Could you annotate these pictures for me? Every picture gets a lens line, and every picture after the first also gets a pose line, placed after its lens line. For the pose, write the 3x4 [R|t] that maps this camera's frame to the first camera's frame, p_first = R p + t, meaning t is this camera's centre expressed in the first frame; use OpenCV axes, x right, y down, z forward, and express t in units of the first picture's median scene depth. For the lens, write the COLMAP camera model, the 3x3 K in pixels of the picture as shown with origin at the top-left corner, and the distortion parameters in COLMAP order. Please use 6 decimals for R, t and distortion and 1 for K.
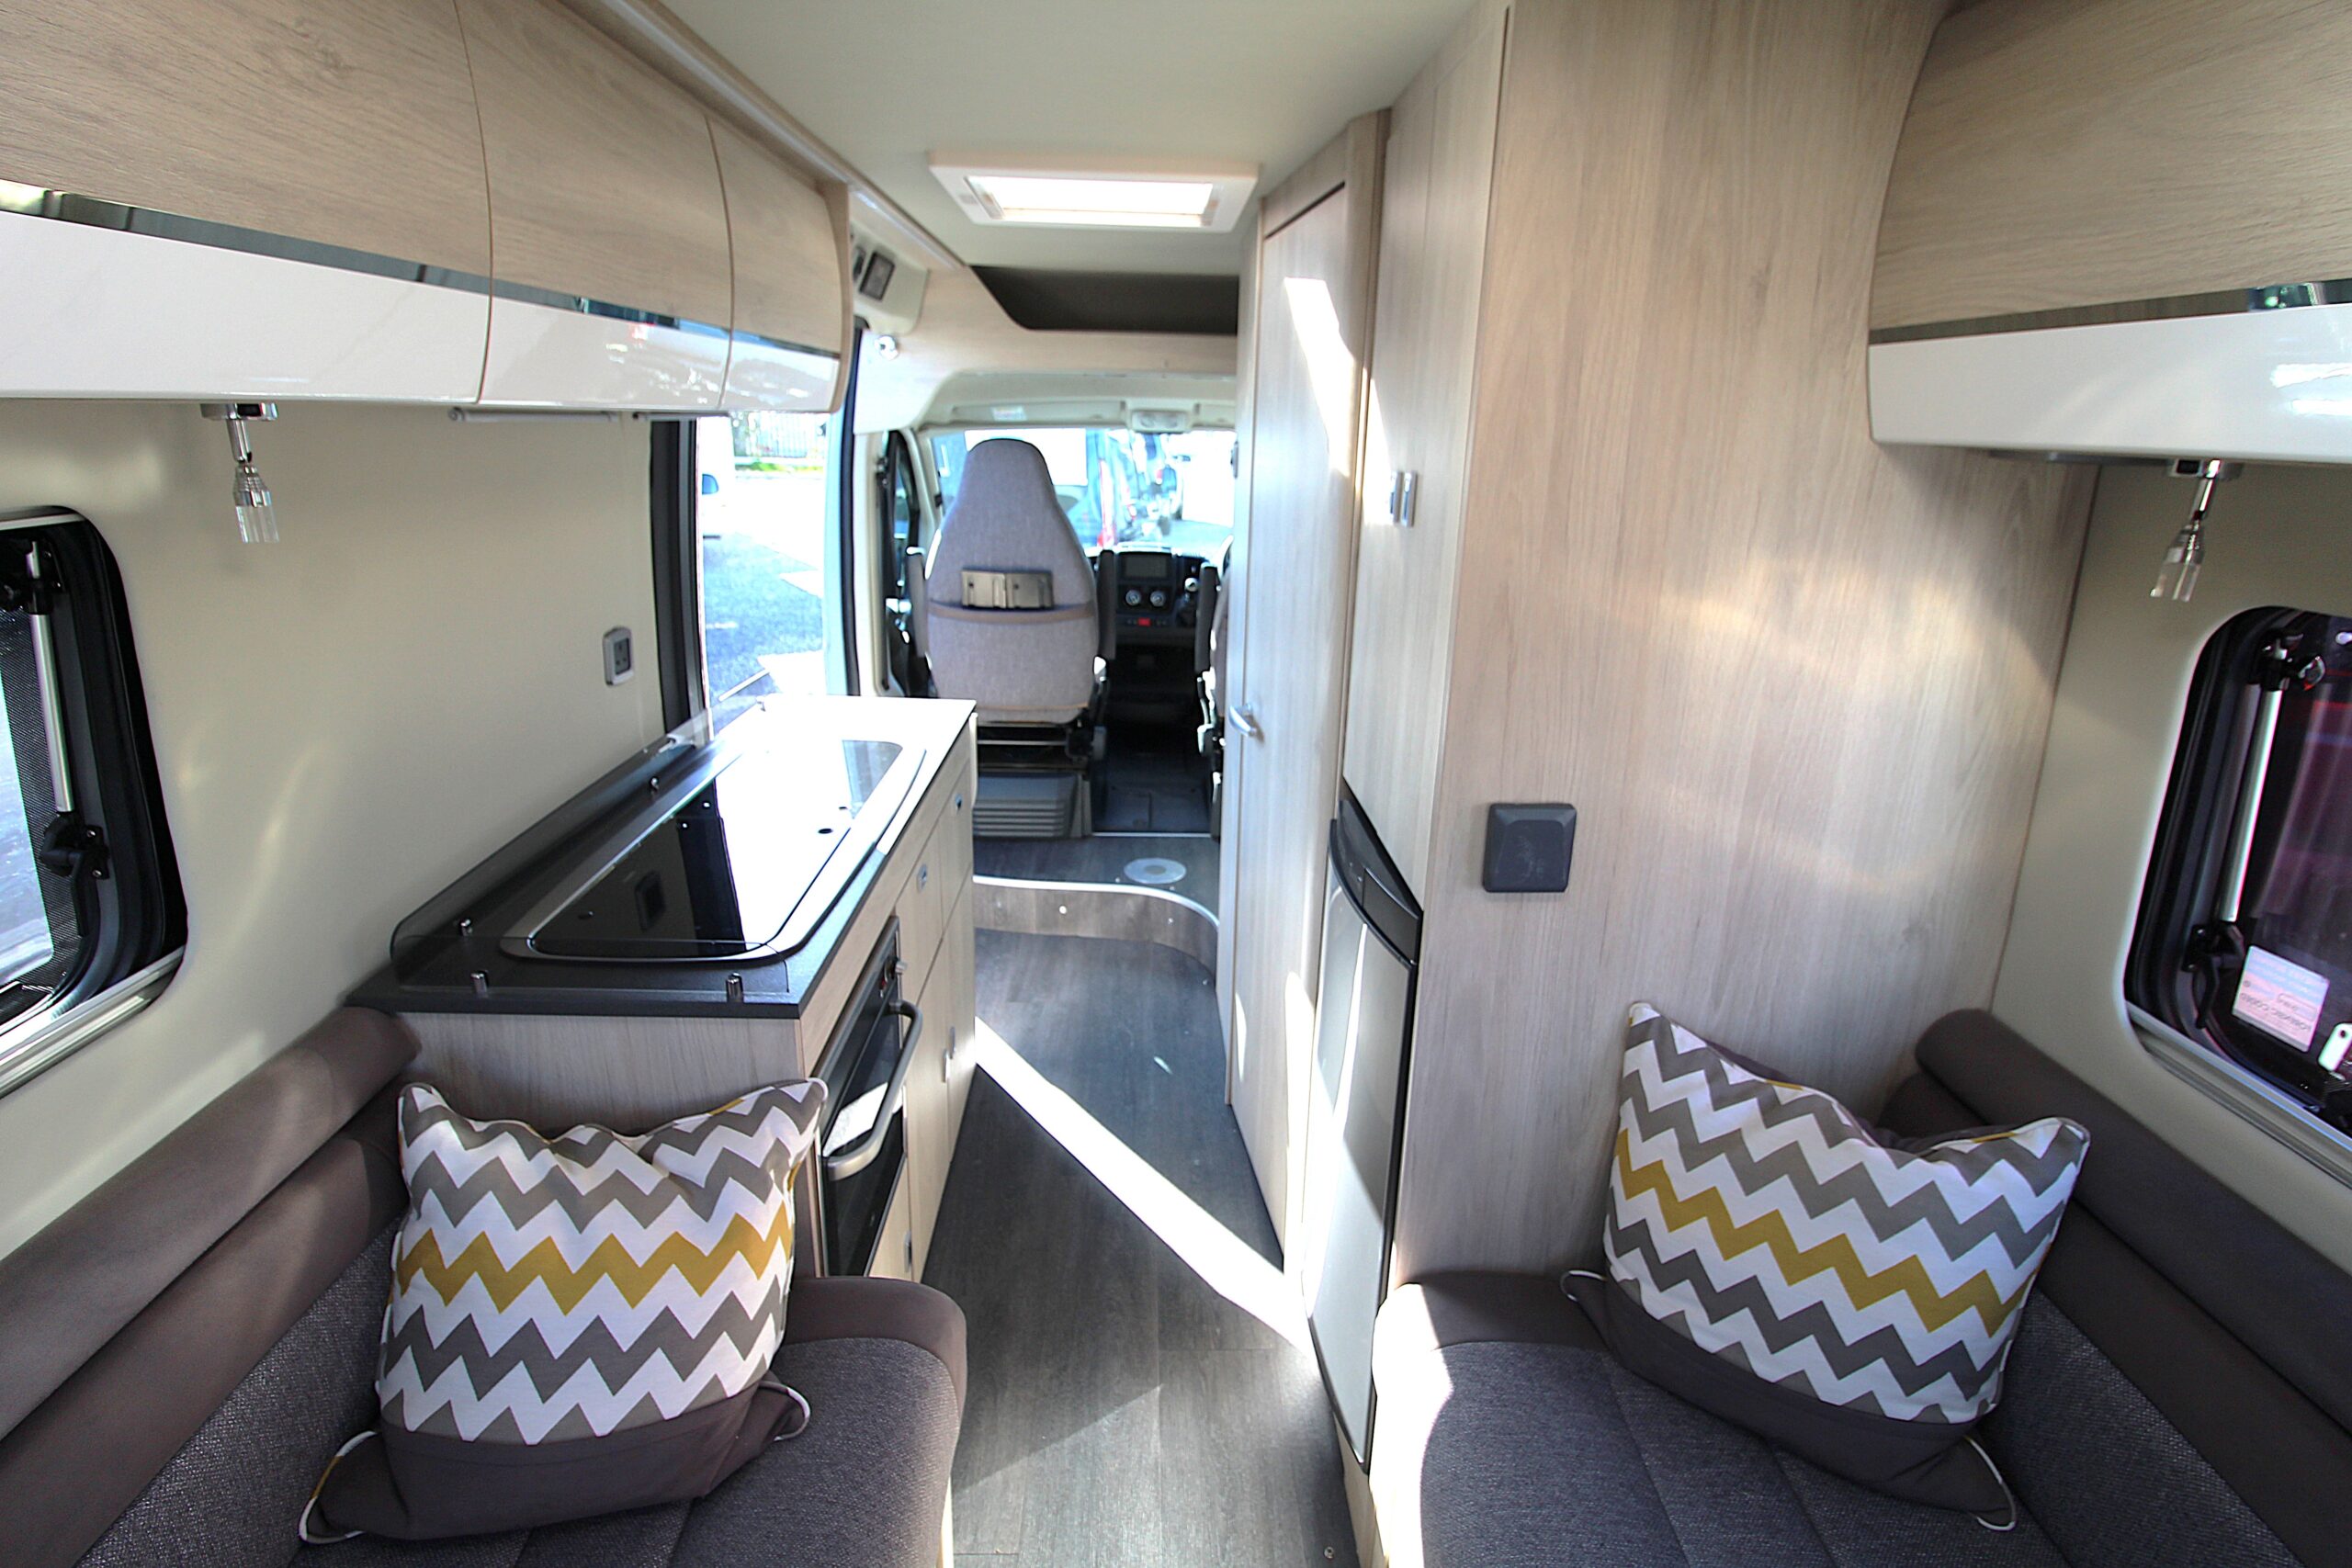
lens RADIAL K [[1094.9, 0, 1160.6], [0, 1094.9, 781.0], [0, 0, 1]] dist [-0.008708, -0.008188]
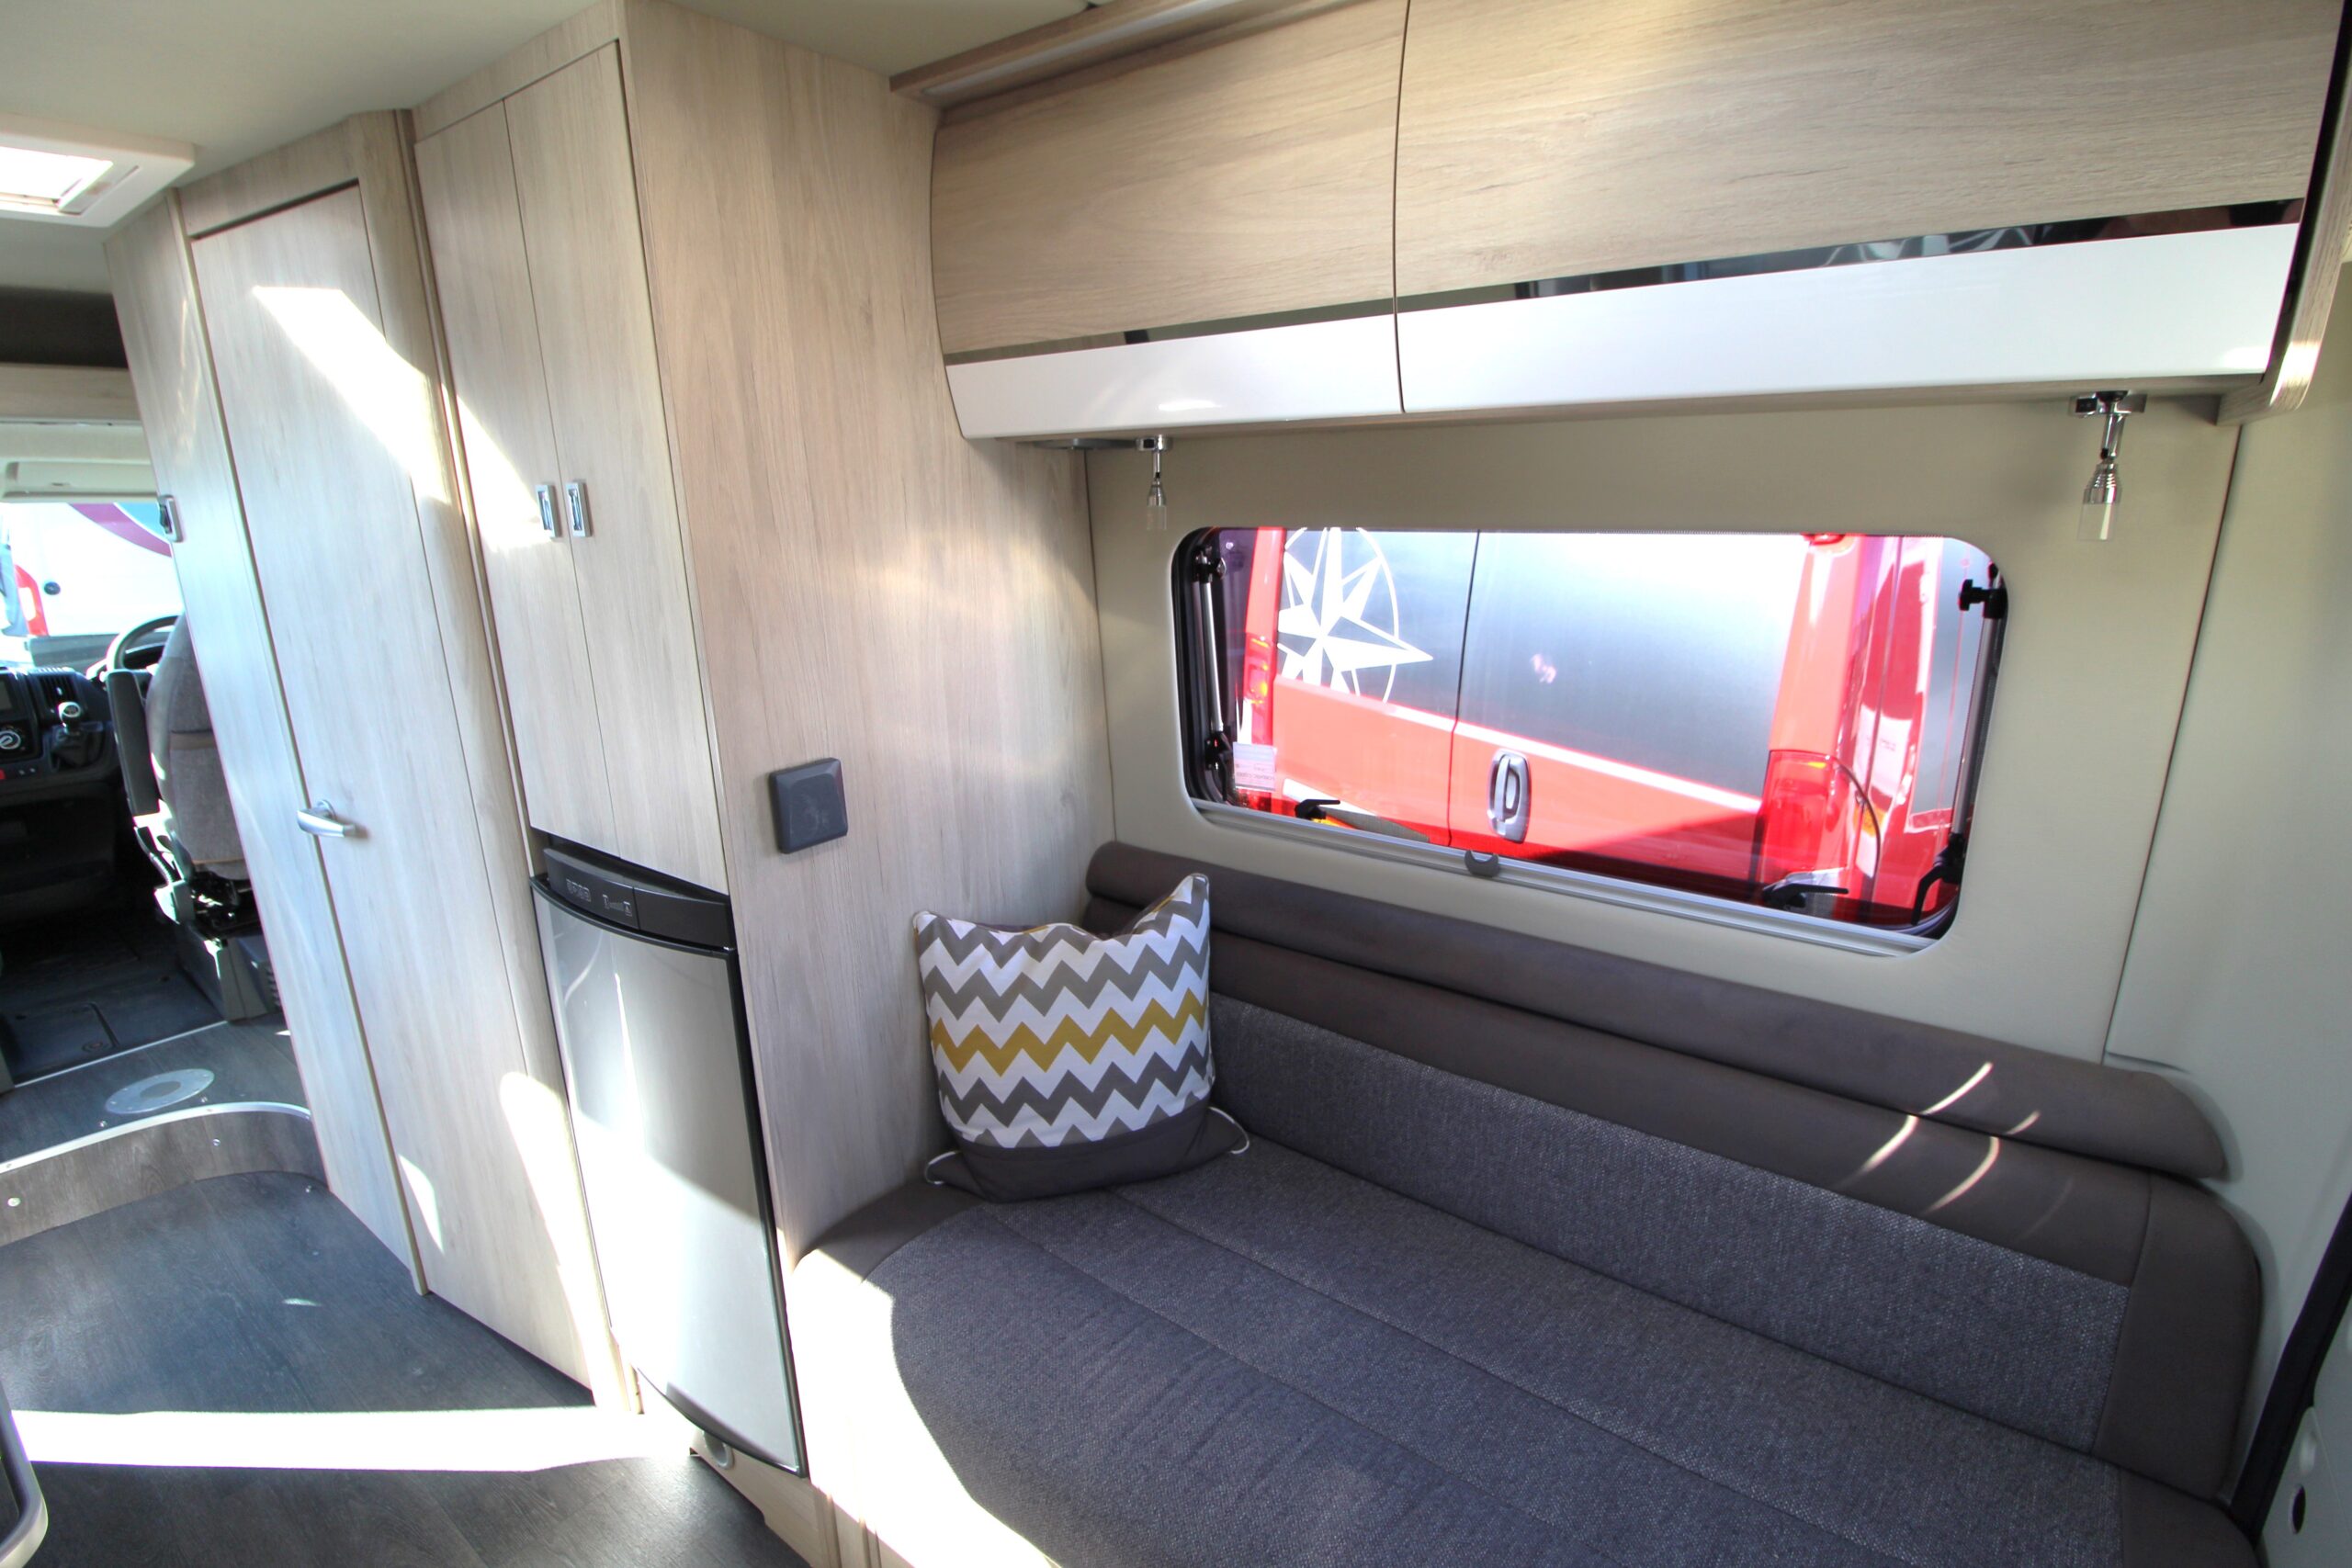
lens RADIAL K [[1094.9, 0, 1183.5], [0, 1094.9, 792.1], [0, 0, 1]] dist [-0.008708, -0.008188]
pose [[0.612283, -0.240224, 0.753261, -0.266467], [0.274079, 0.958138, 0.082778, 0.061259], [-0.741613, 0.155770, 0.652492, -0.010892]]
